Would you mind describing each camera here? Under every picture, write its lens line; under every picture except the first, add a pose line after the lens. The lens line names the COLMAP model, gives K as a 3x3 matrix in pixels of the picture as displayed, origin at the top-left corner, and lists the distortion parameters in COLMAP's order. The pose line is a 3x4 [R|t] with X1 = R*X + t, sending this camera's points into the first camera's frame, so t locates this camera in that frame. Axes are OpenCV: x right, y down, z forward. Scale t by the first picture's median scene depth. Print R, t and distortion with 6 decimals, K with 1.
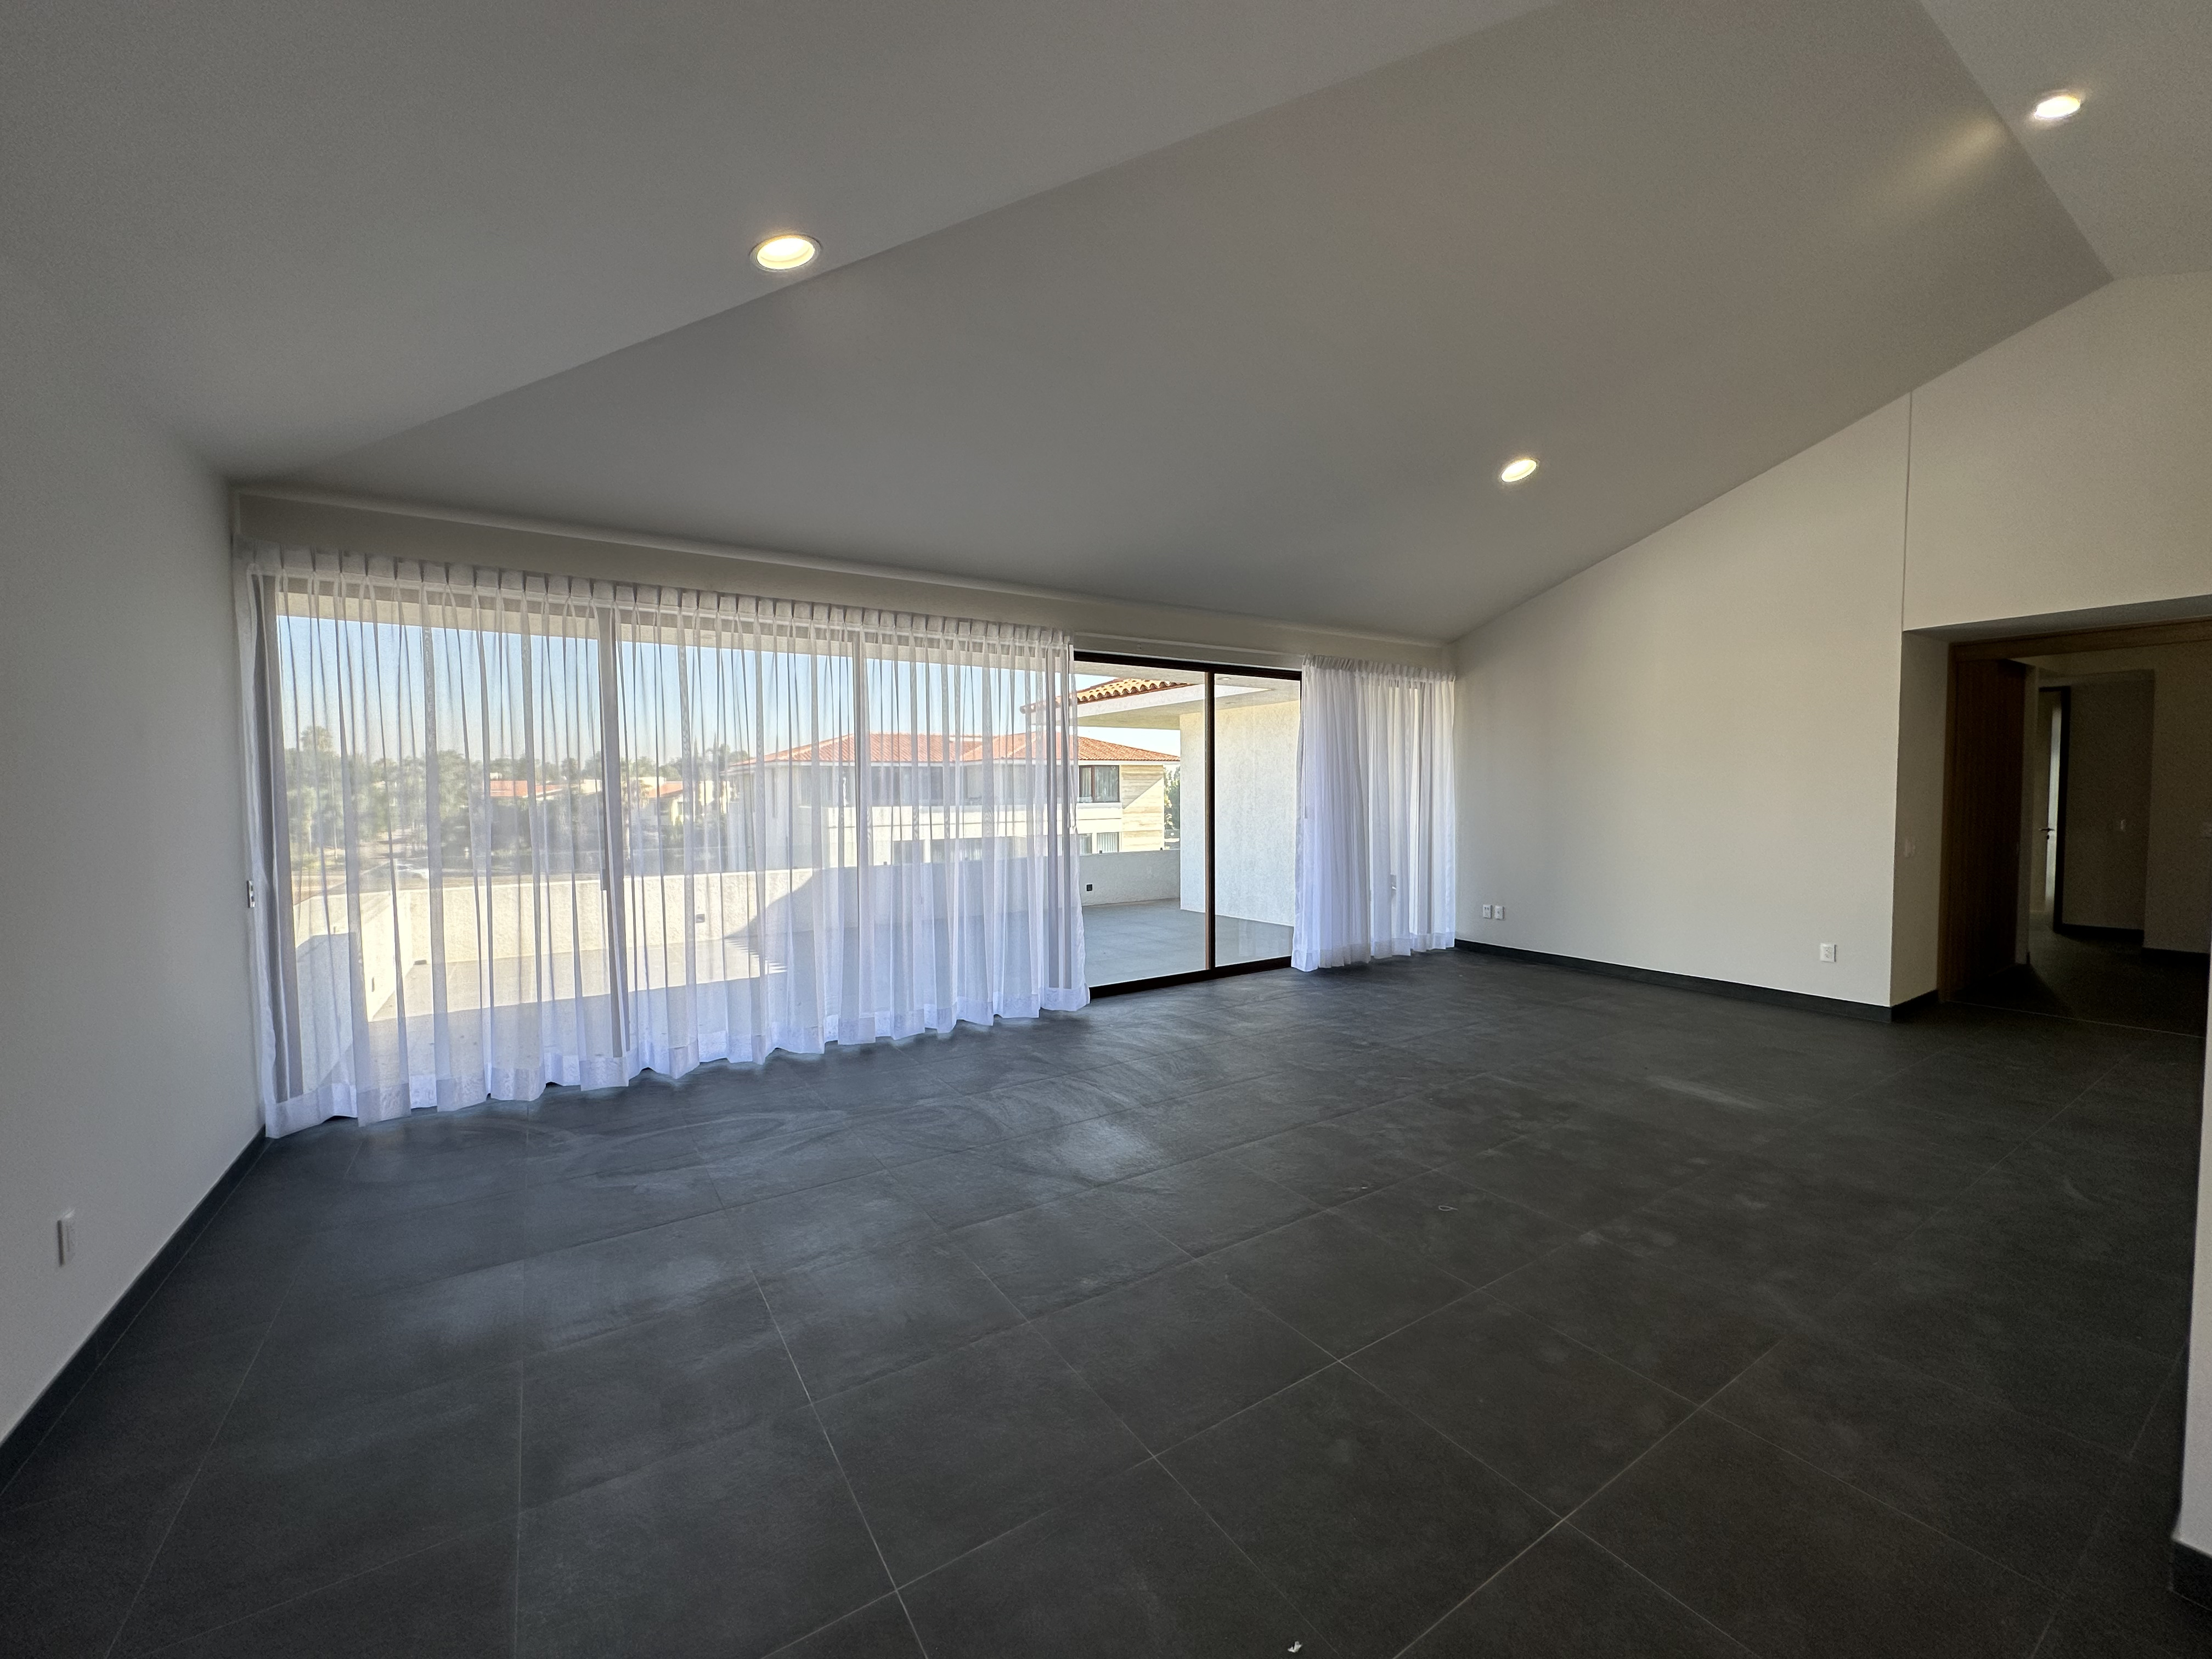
lens RADIAL K [[879.8, 0, 1101.6], [0, 879.8, 830.0], [0, 0, 1]] dist [-0.001993, 0.002326]
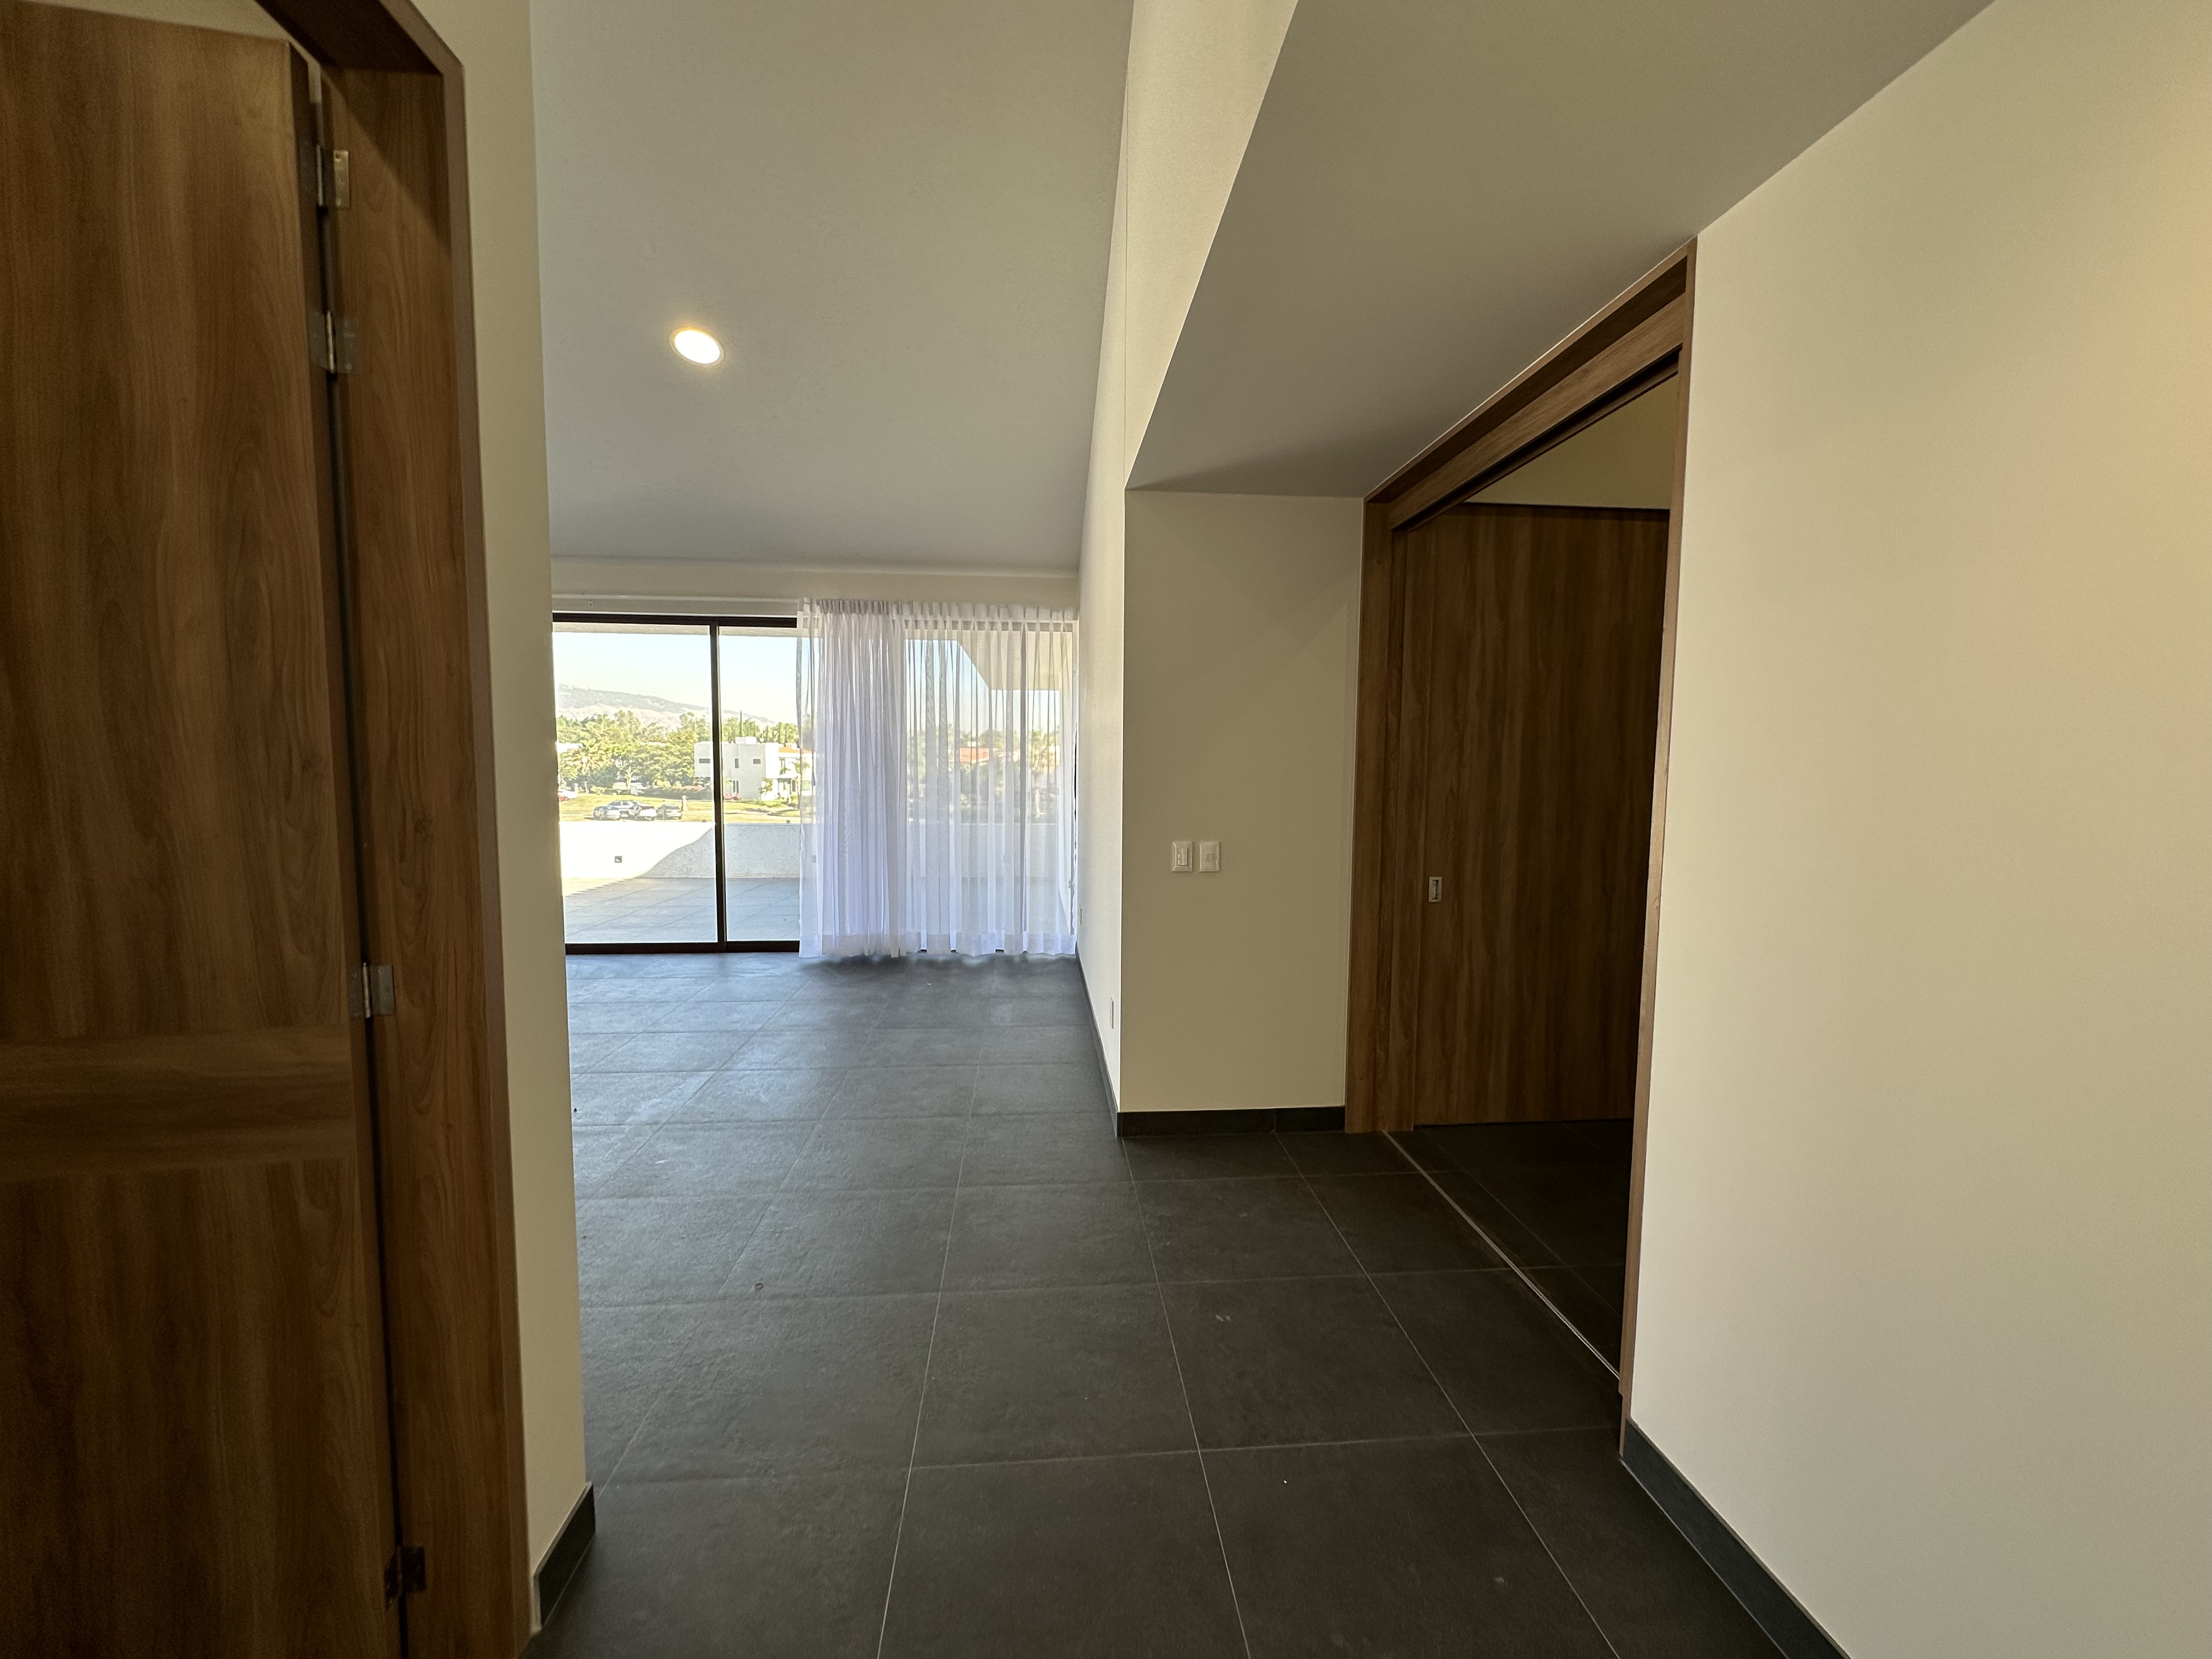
lens RADIAL K [[879.8, 0, 1098.1], [0, 879.8, 830.7], [0, 0, 1]] dist [-0.001993, 0.002326]
pose [[0.880265, 0.051235, -0.471709, 0.925831], [-0.035184, 0.998464, 0.042791, -0.015864], [0.473177, -0.021070, 0.880715, 0.366681]]
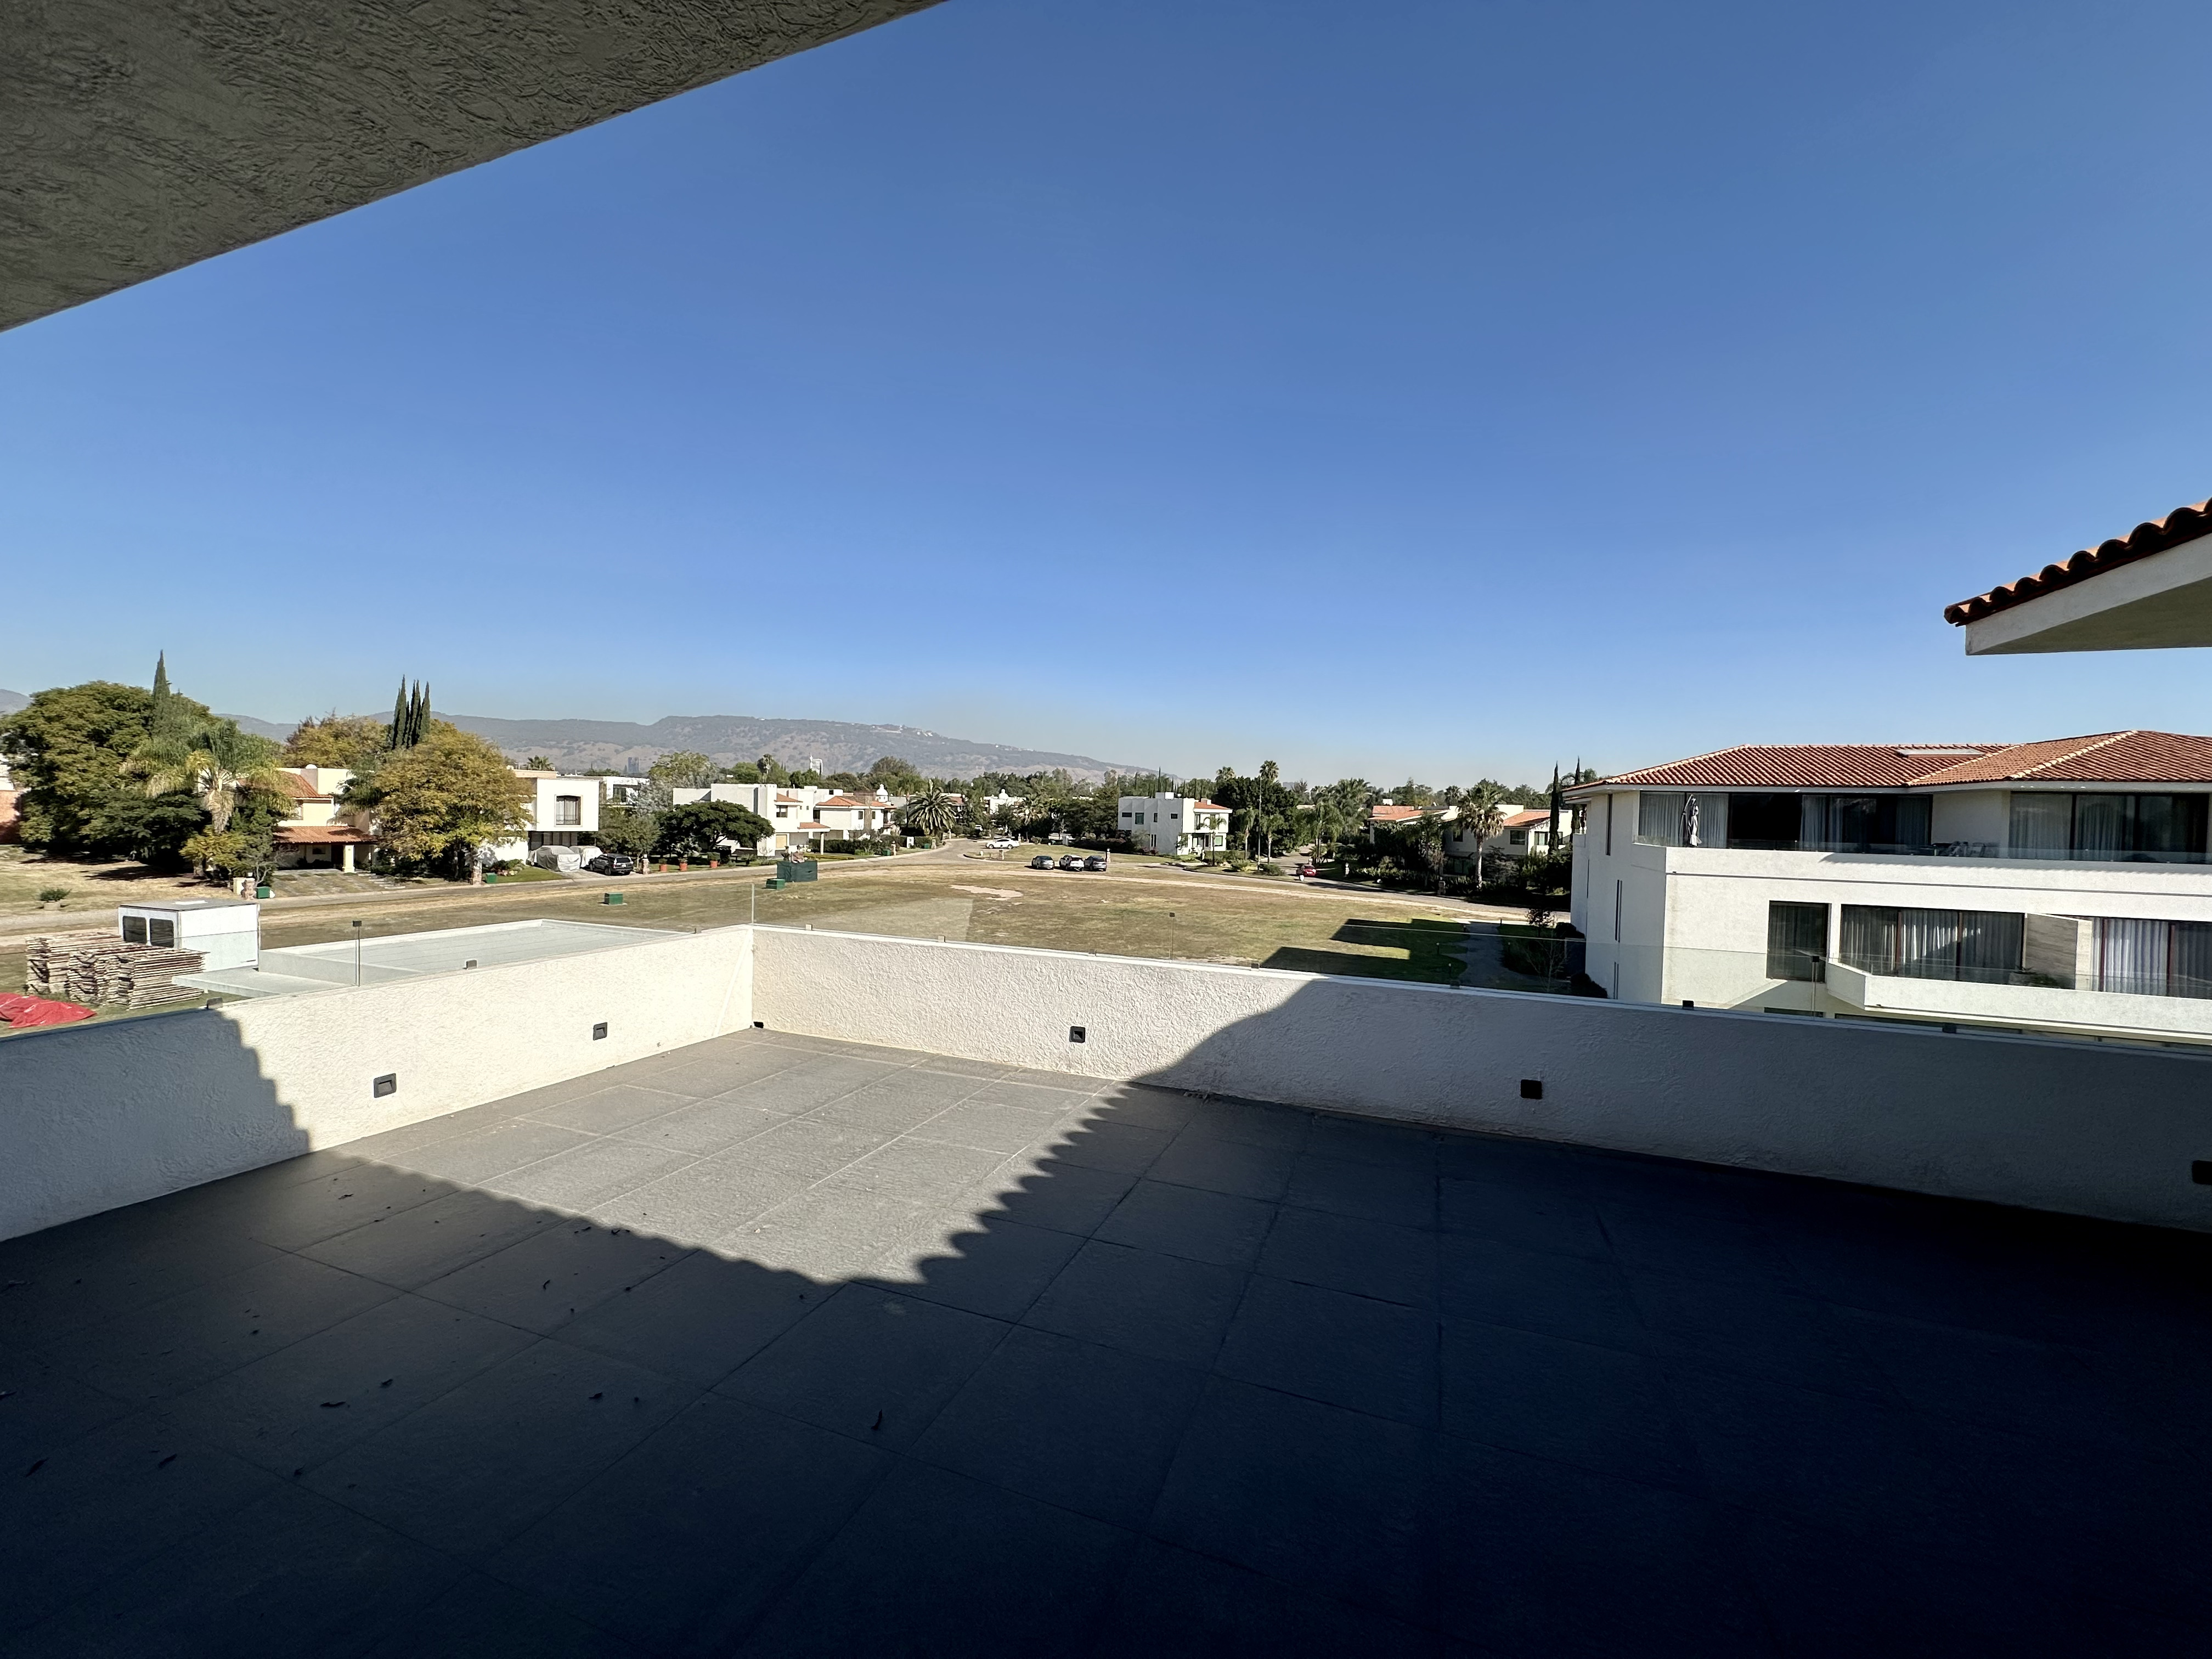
lens RADIAL K [[879.8, 0, 1107.3], [0, 879.8, 825.6], [0, 0, 1]] dist [-0.001993, 0.002326]
pose [[0.596873, 0.035719, -0.801541, 0.029412], [-0.065979, 0.997810, -0.004667, -0.048212], [0.799619, 0.055671, 0.597922, 0.912642]]
